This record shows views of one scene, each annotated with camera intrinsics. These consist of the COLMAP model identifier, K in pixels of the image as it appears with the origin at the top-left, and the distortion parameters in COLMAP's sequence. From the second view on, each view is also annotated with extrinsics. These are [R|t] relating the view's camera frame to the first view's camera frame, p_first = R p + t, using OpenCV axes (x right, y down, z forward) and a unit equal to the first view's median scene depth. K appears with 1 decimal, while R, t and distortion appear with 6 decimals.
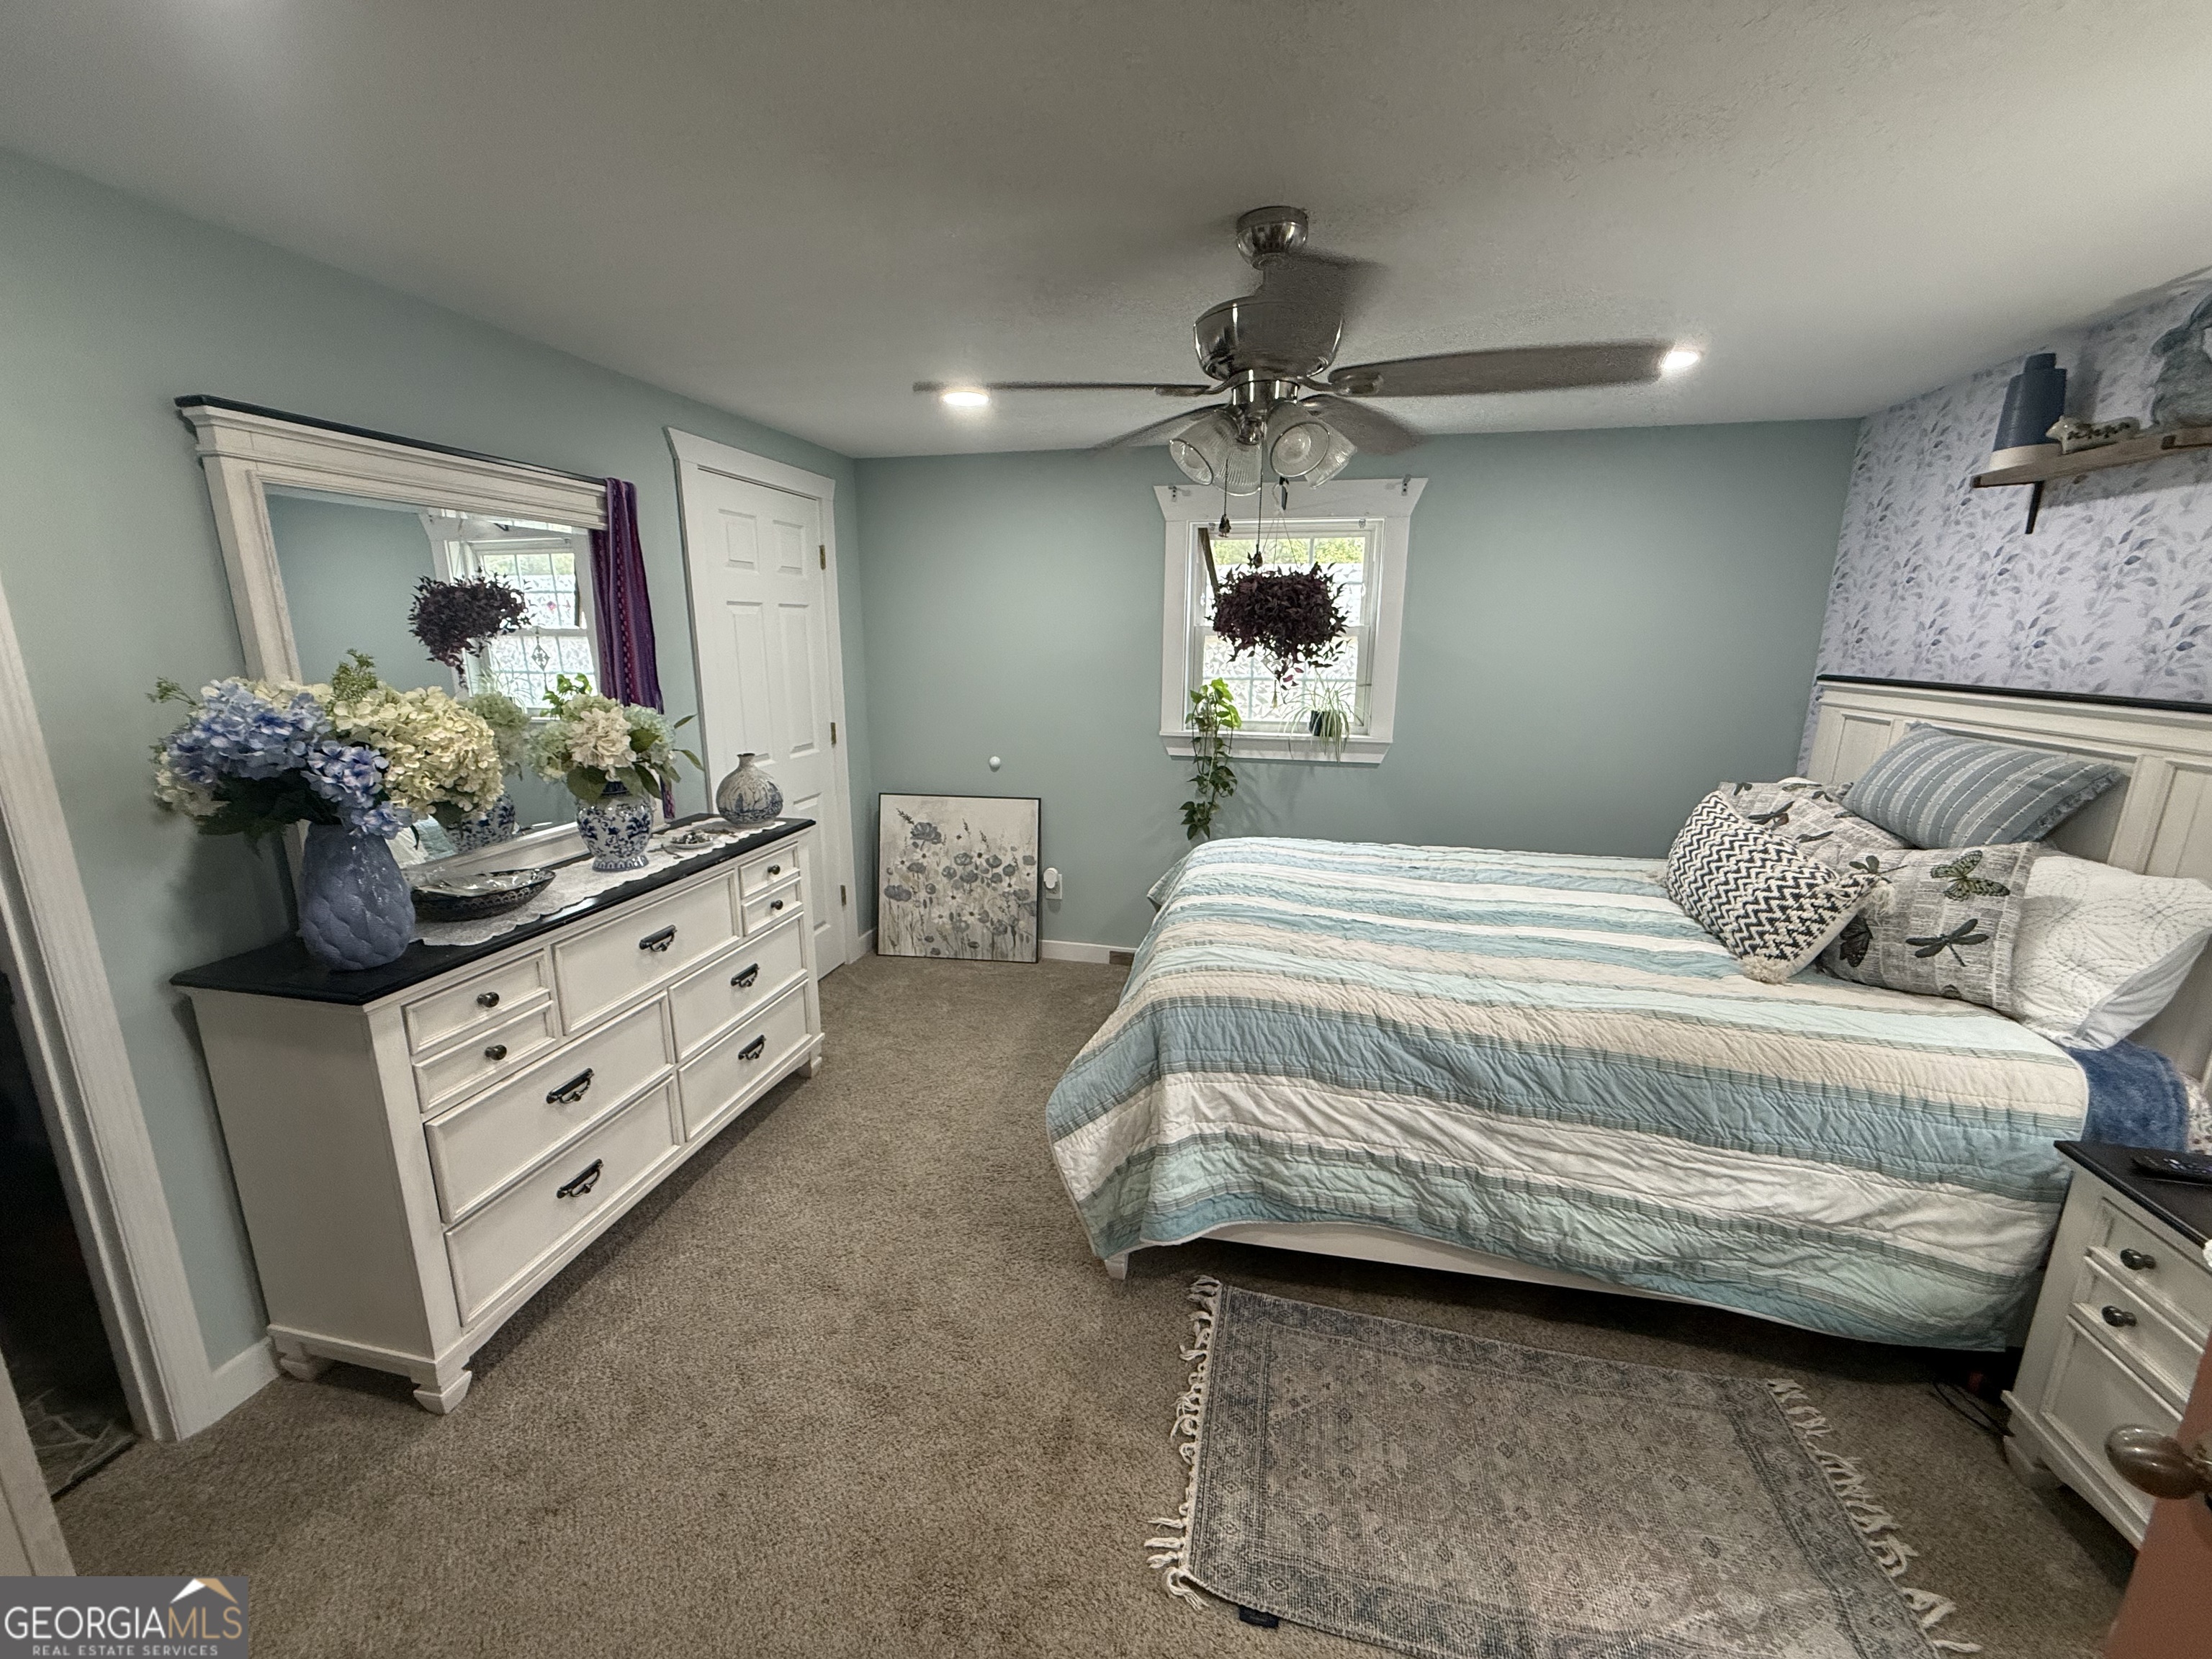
lens RADIAL K [[878.0, 0, 1100.7], [0, 878.0, 831.8], [0, 0, 1]] dist [-0.003167, 0.000907]
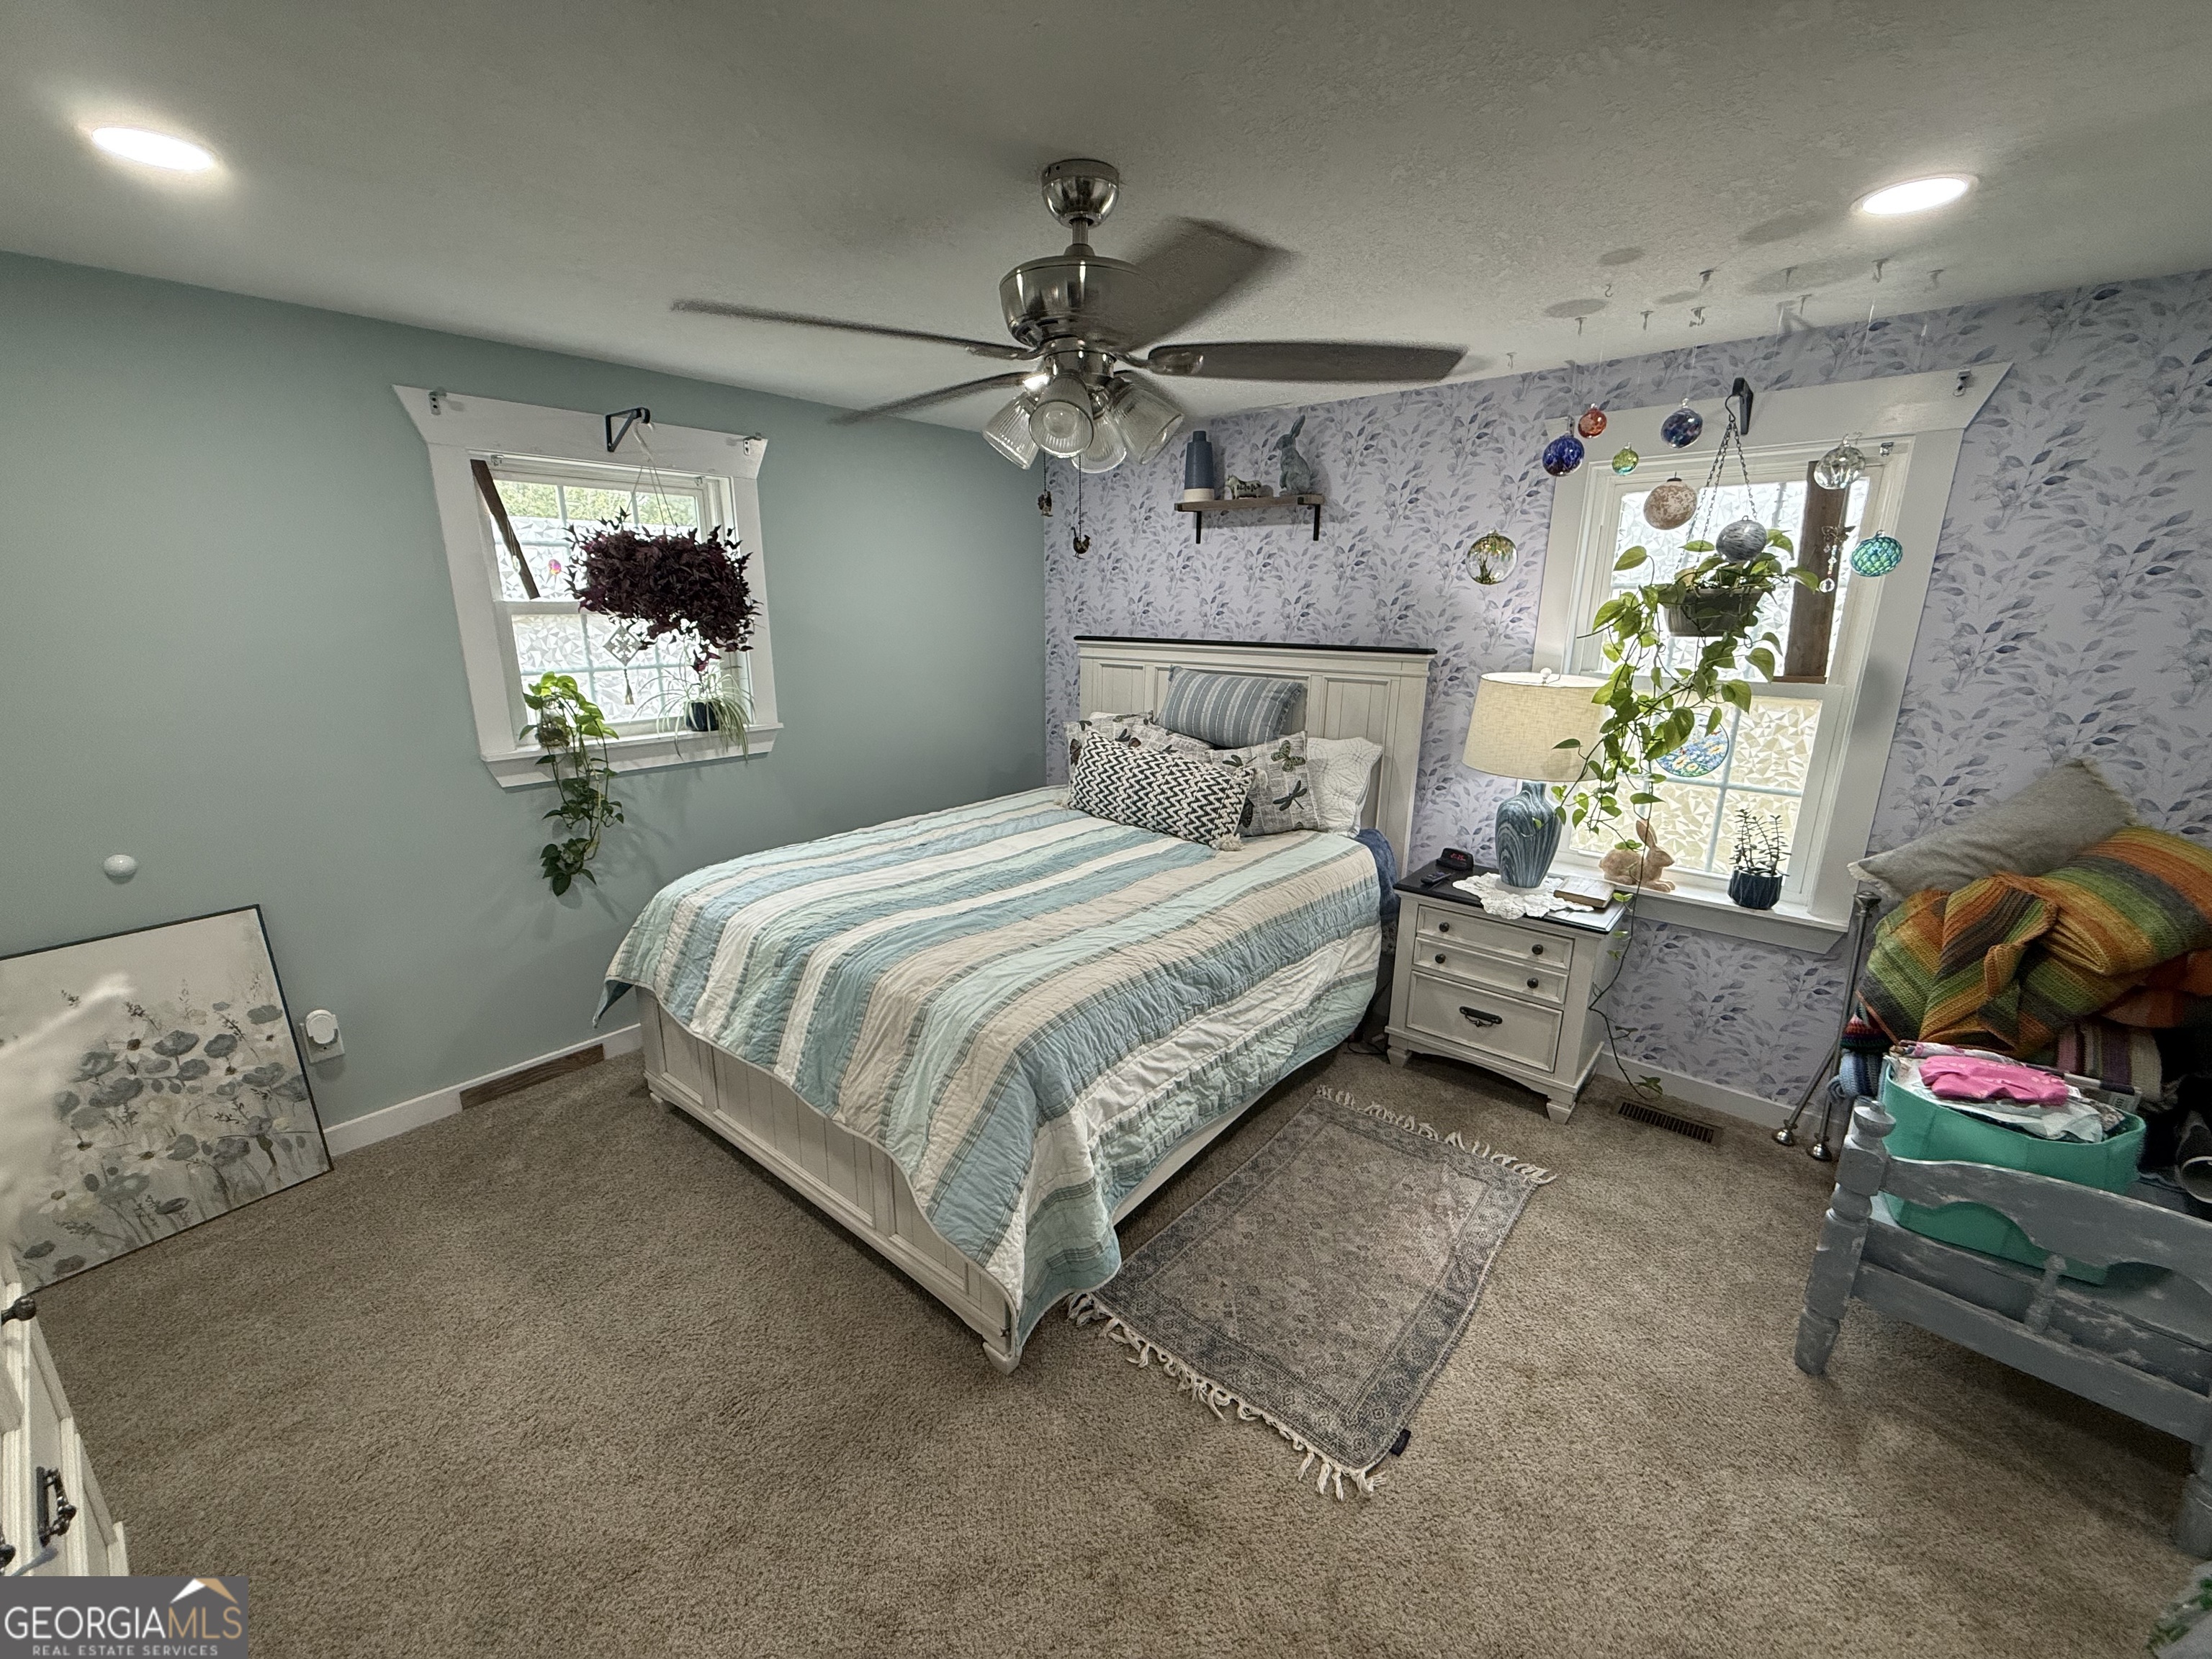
lens RADIAL K [[878.0, 0, 1098.0], [0, 878.0, 831.9], [0, 0, 1]] dist [-0.003167, 0.000907]
pose [[0.461283, -0.232329, 0.856295, -0.559592], [0.195976, 0.967950, 0.157052, -0.125884], [-0.865339, 0.095368, 0.492030, 0.448654]]
